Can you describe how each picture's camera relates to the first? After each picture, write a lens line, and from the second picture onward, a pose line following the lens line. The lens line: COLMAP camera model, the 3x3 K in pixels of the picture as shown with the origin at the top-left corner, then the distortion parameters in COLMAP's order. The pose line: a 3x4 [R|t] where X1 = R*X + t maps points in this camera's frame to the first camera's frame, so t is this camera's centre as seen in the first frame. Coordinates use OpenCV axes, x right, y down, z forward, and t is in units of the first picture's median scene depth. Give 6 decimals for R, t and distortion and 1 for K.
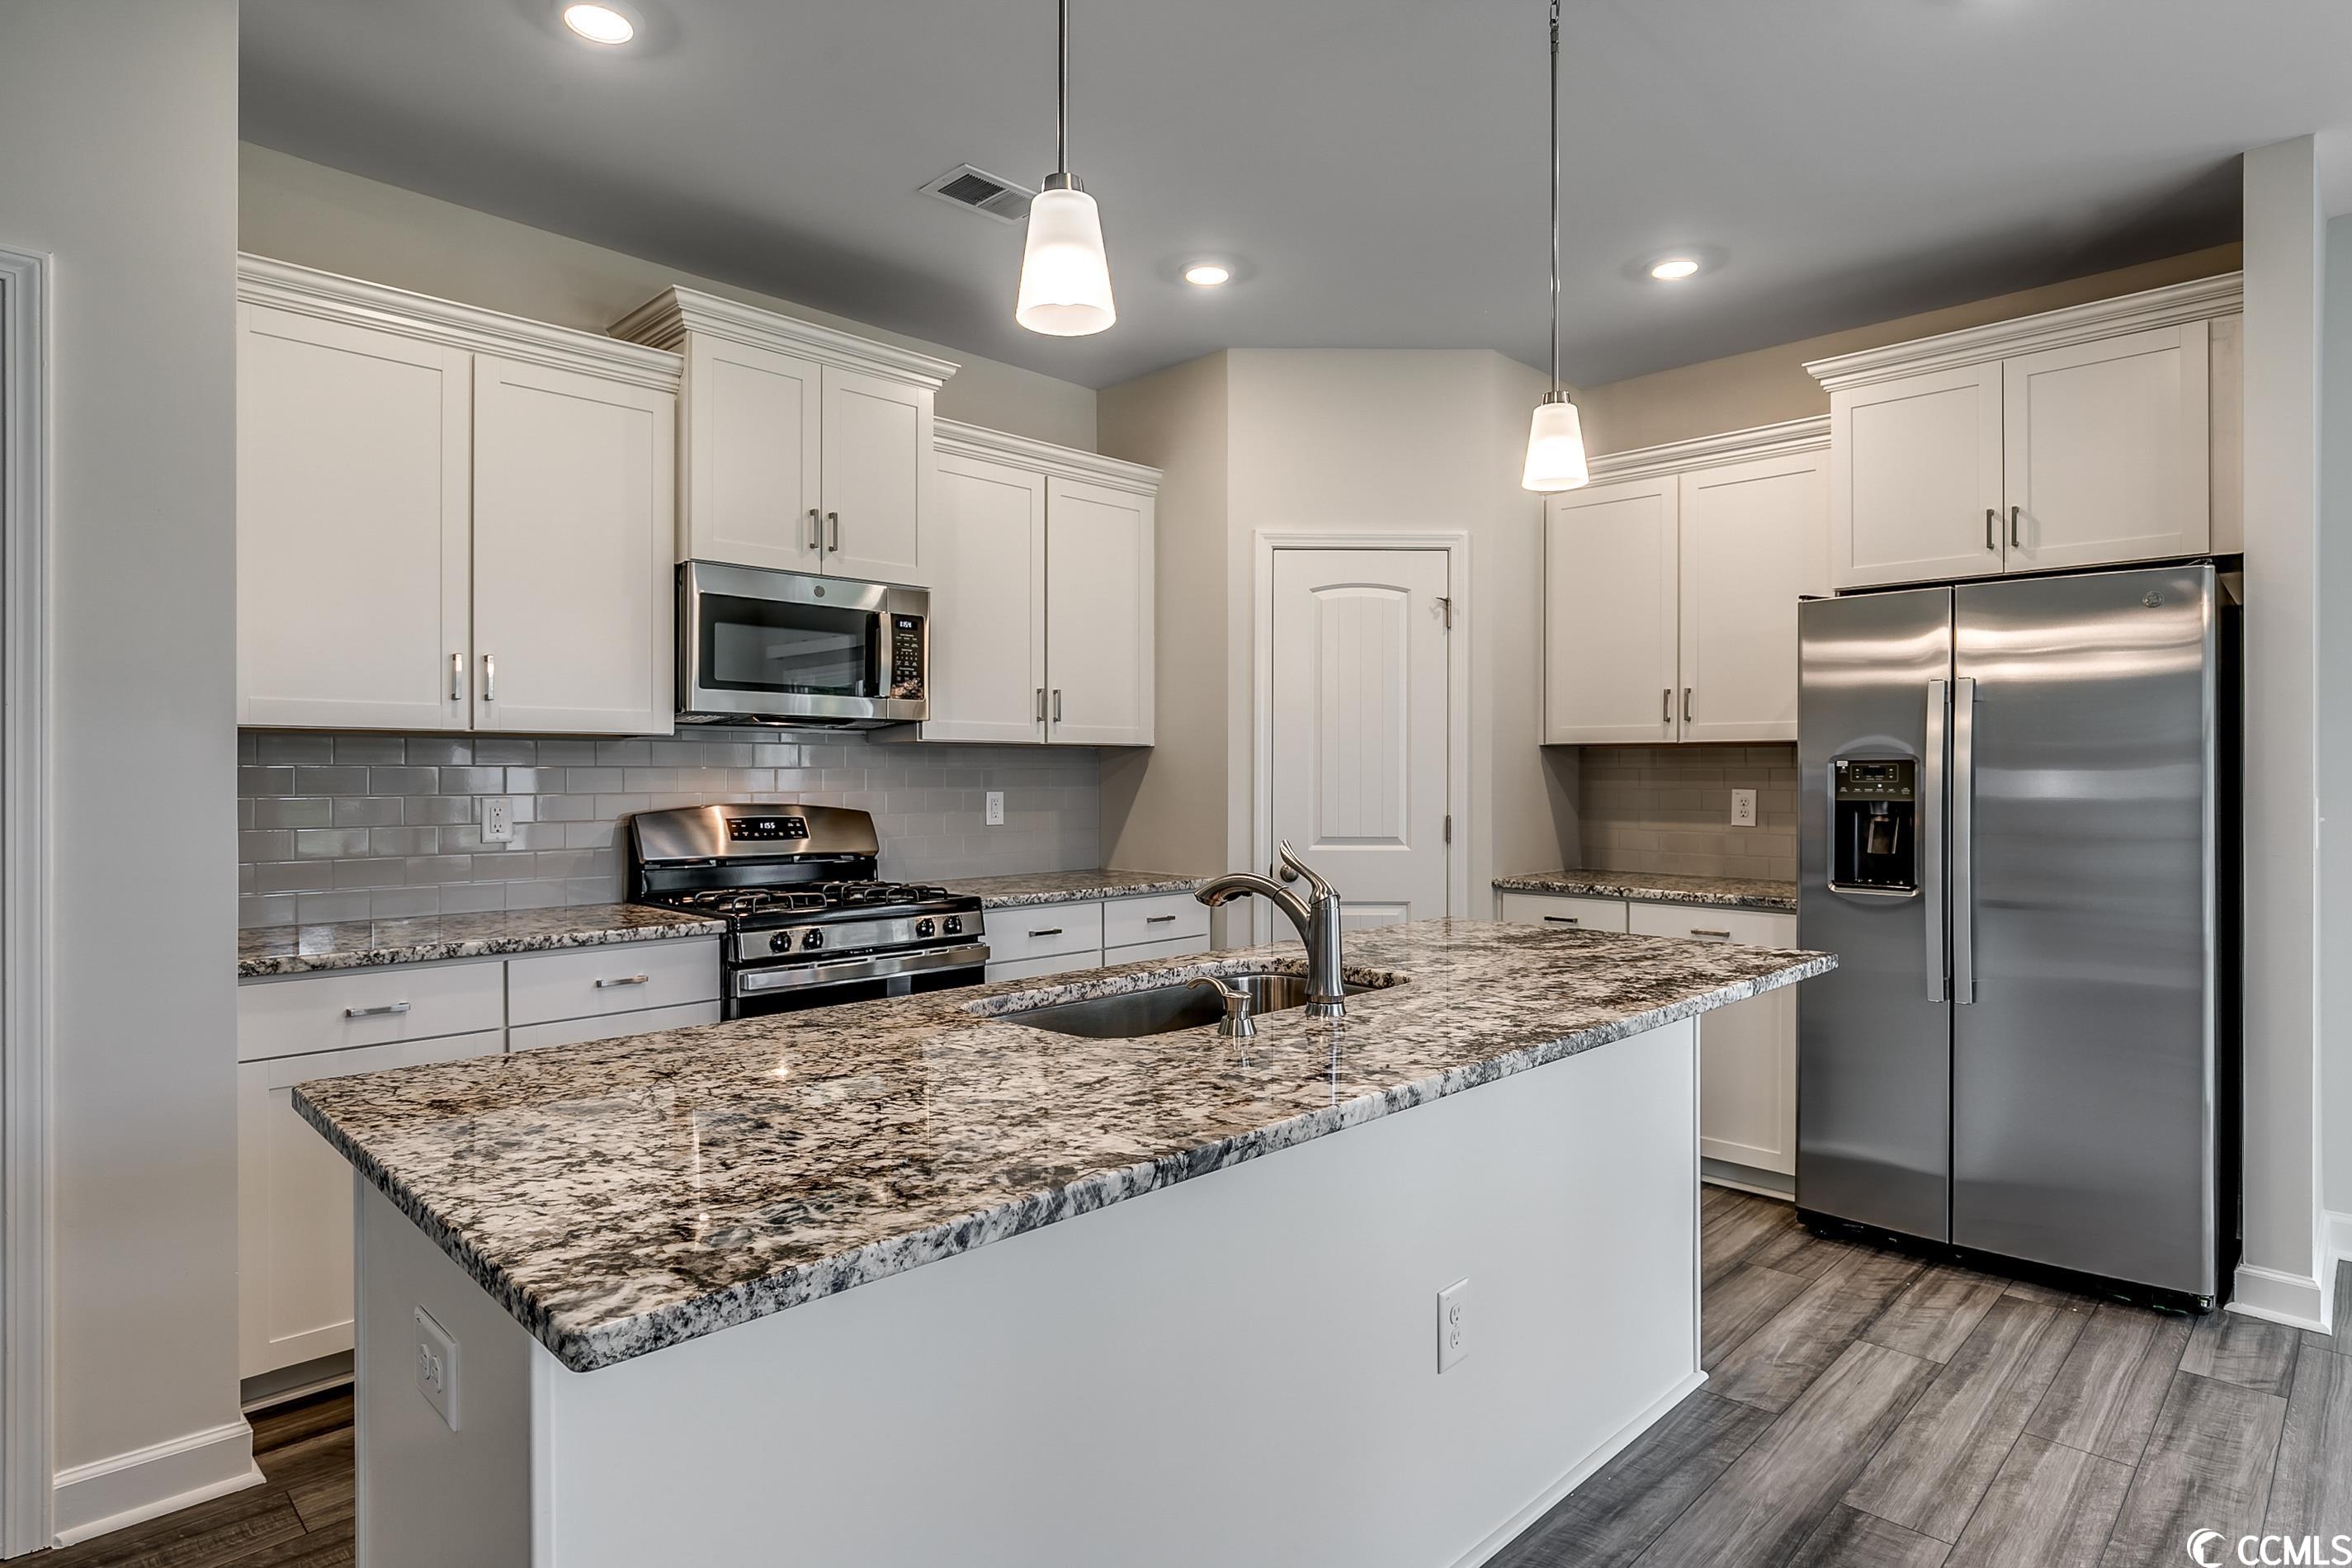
lens RADIAL K [[1244.8, 0, 1177.1], [0, 1244.8, 780.0], [0, 0, 1]] dist [-0.008241, -0.000915]
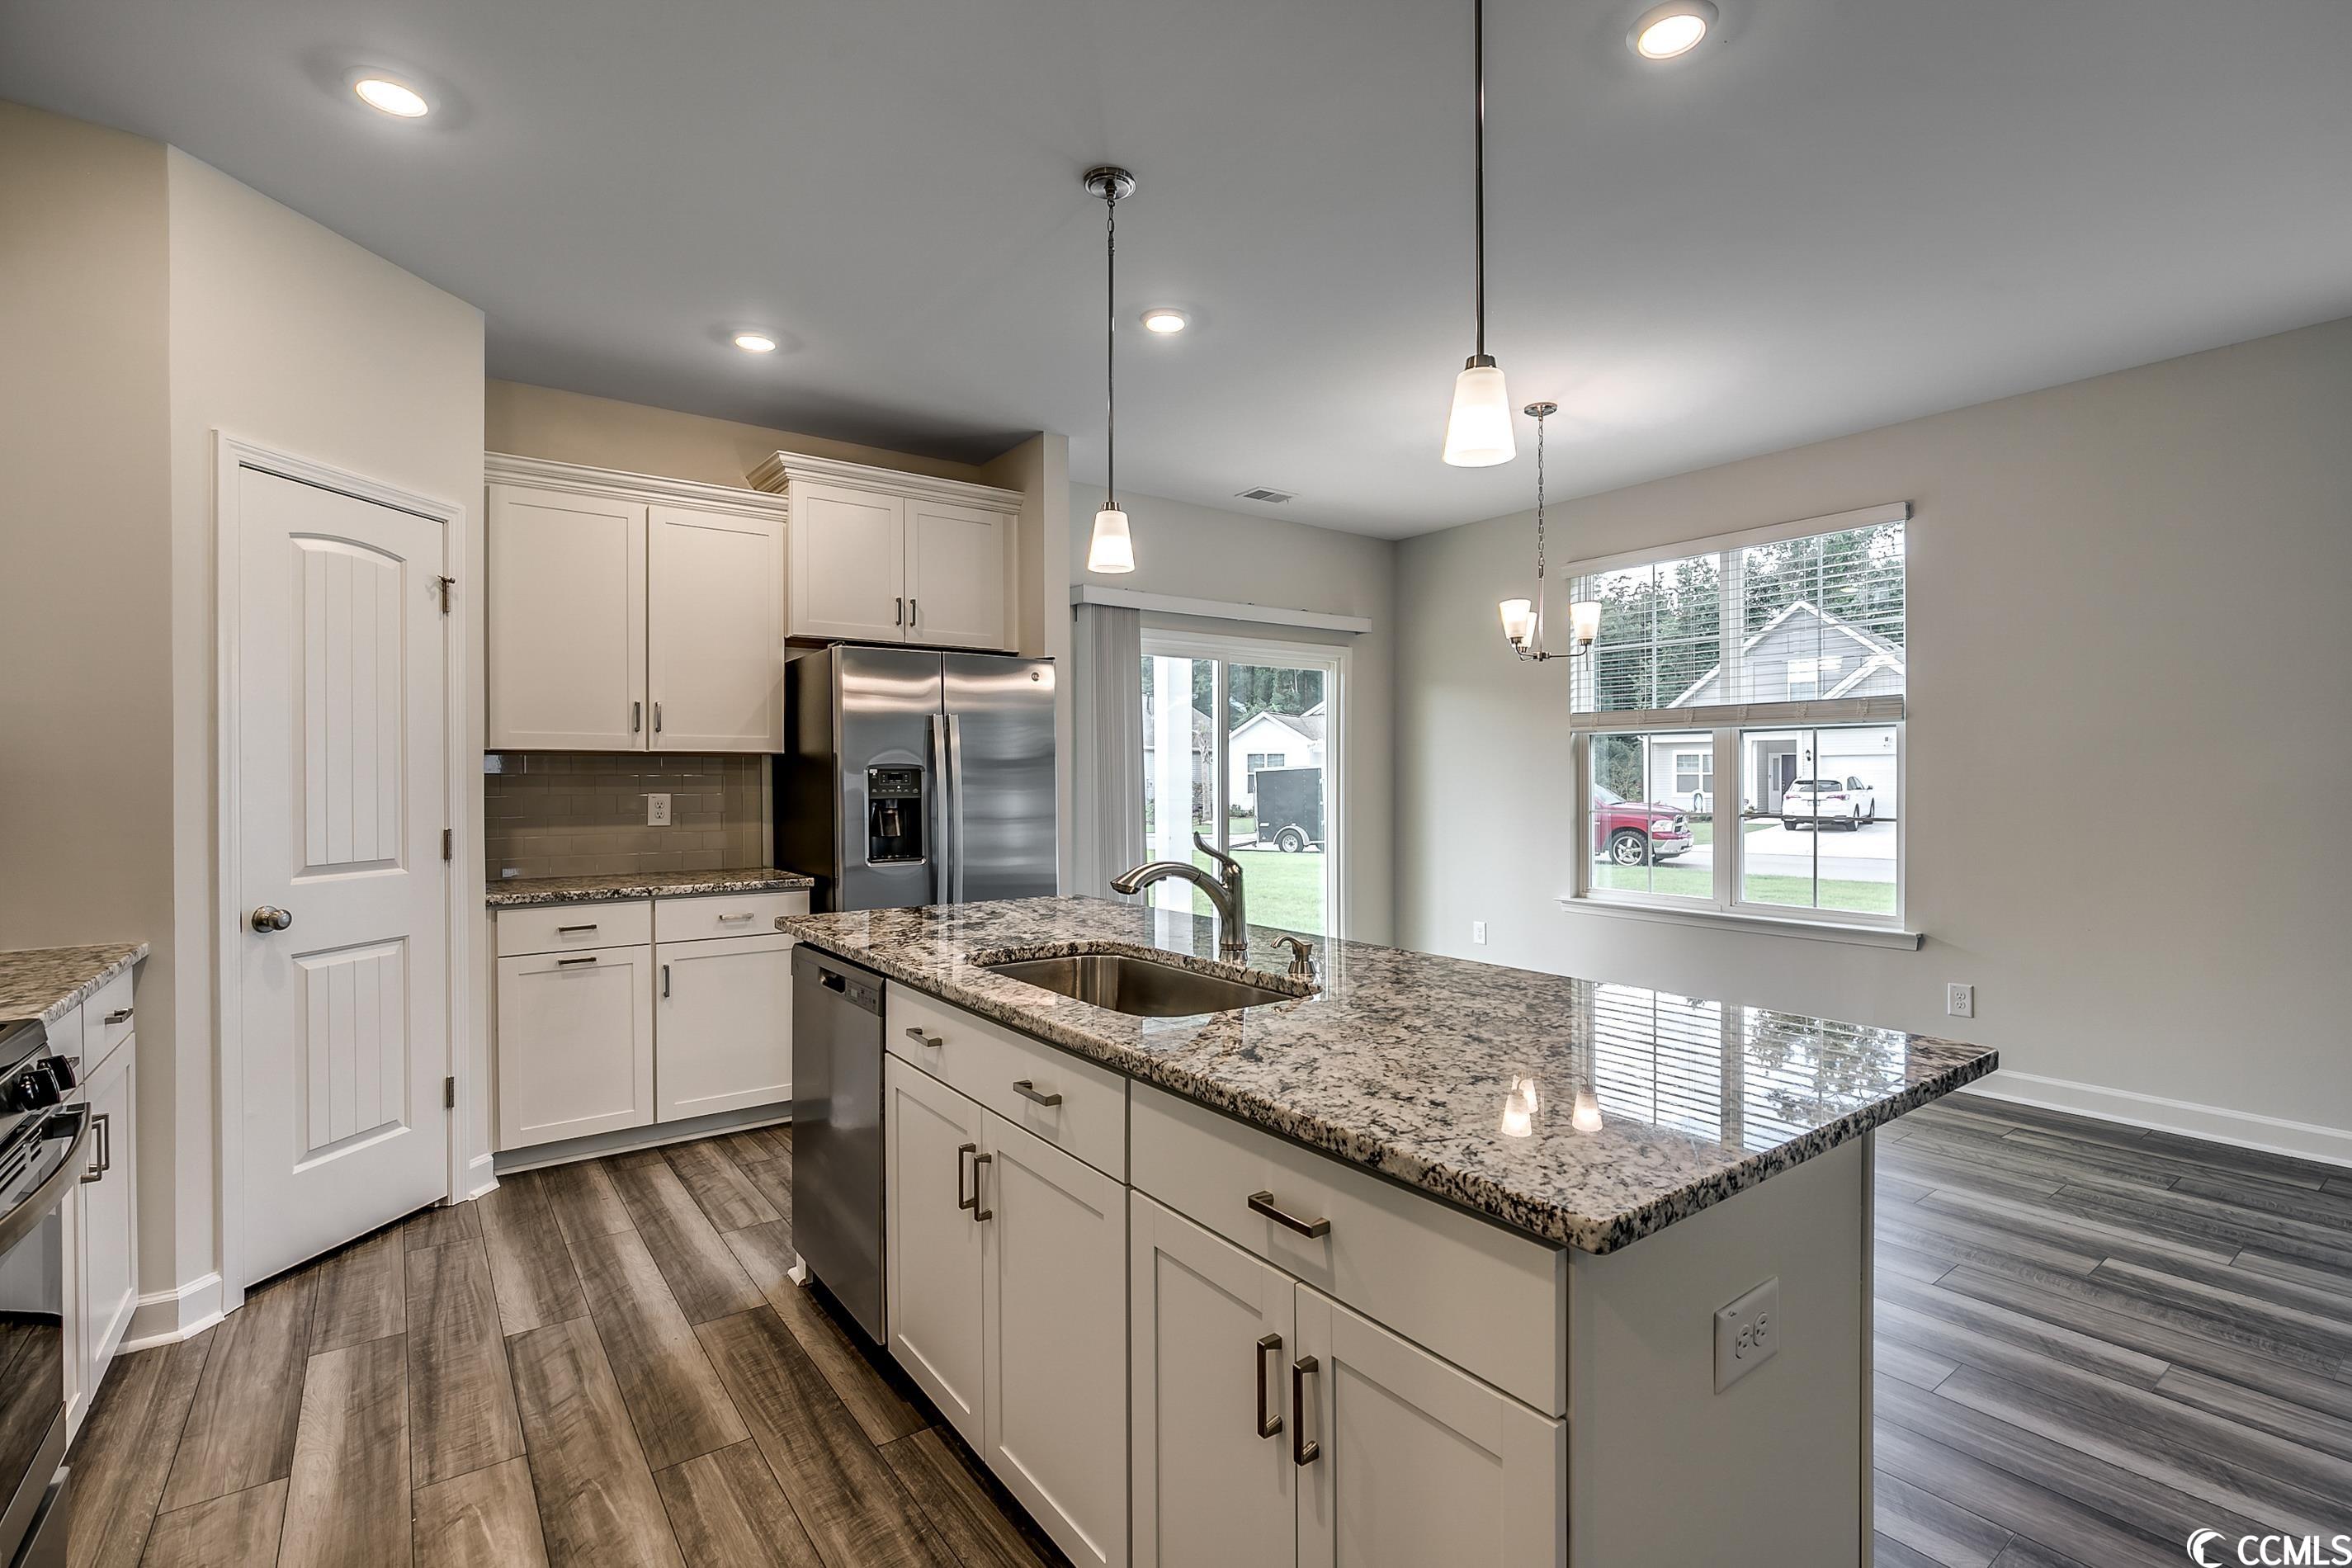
lens RADIAL K [[1089.0, 0, 1184.9], [0, 1089.0, 779.3], [0, 0, 1]] dist [-0.000082, -0.000332]
pose [[0.157928, -0.003596, 0.987444, -0.520016], [0.009098, 0.999956, 0.002187, -0.003625], [-0.987409, 0.008639, 0.157954, 0.432296]]
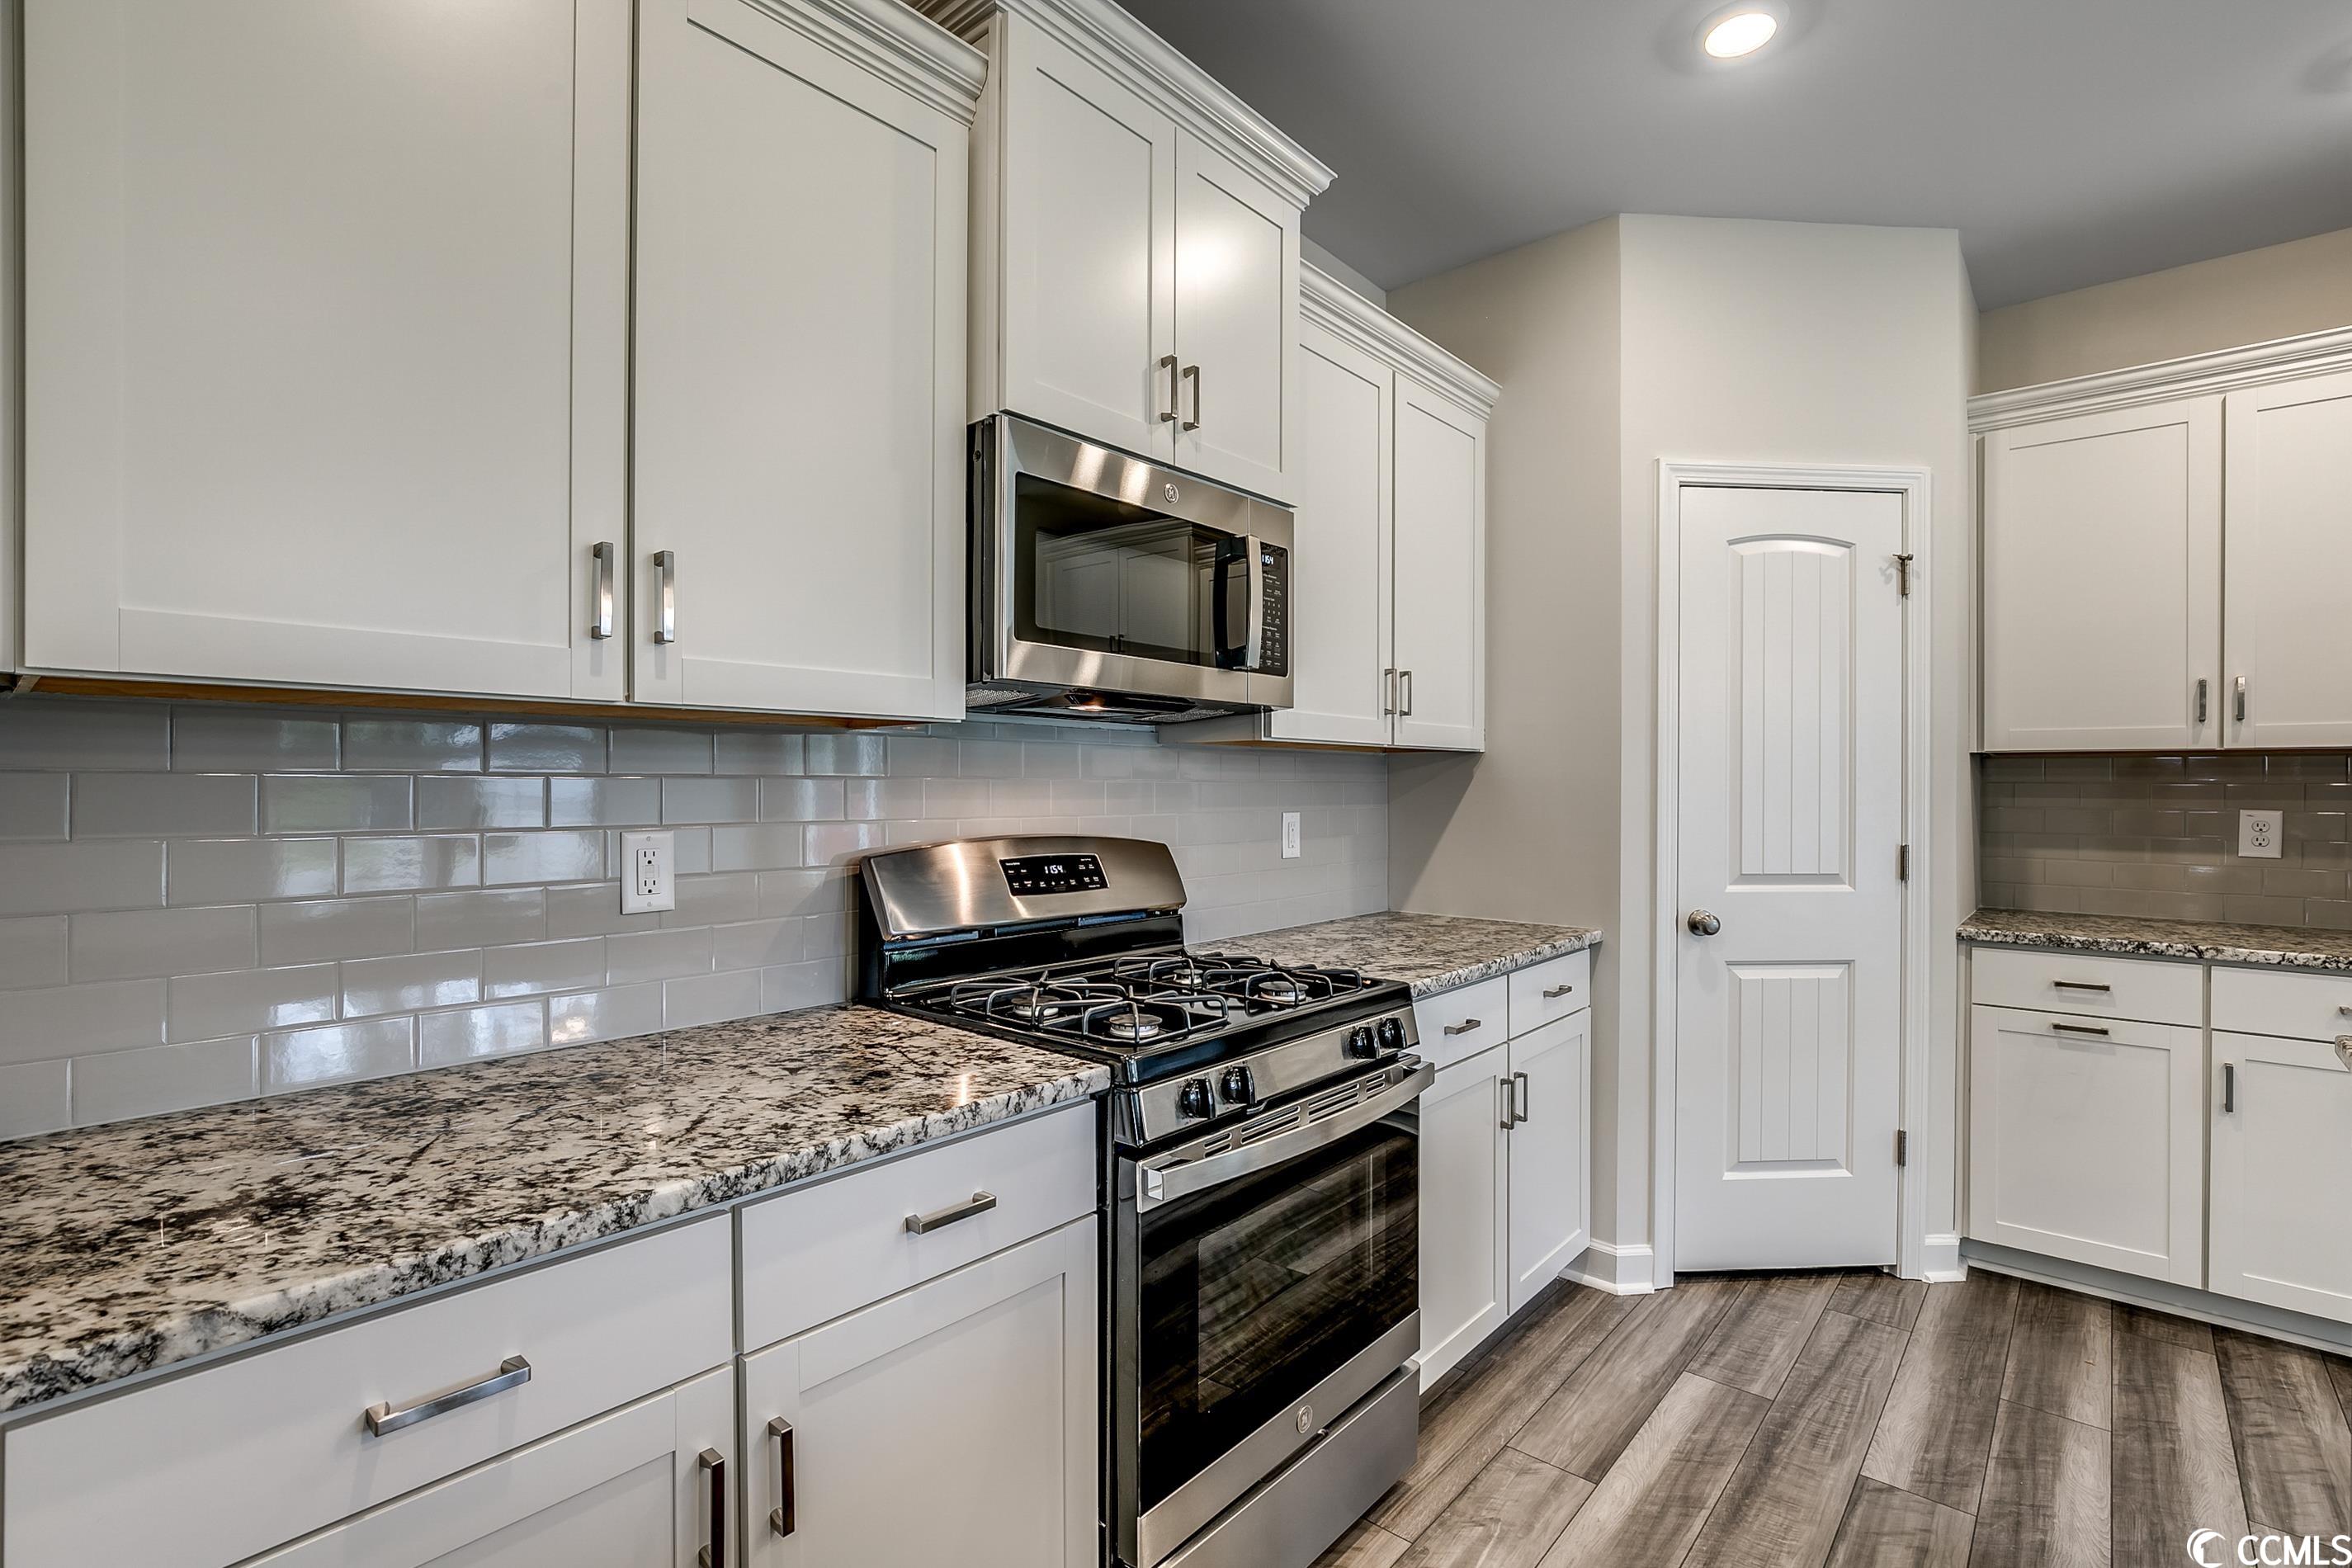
lens RADIAL K [[1072.5, 0, 1182.3], [0, 1072.5, 787.5], [0, 0, 1]] dist [-0.022967, 0.008062]
pose [[0.998166, 0.001836, 0.060512, -0.296912], [-0.001646, 0.999994, -0.003187, -0.003885], [-0.060517, 0.003082, 0.998162, 0.446126]]
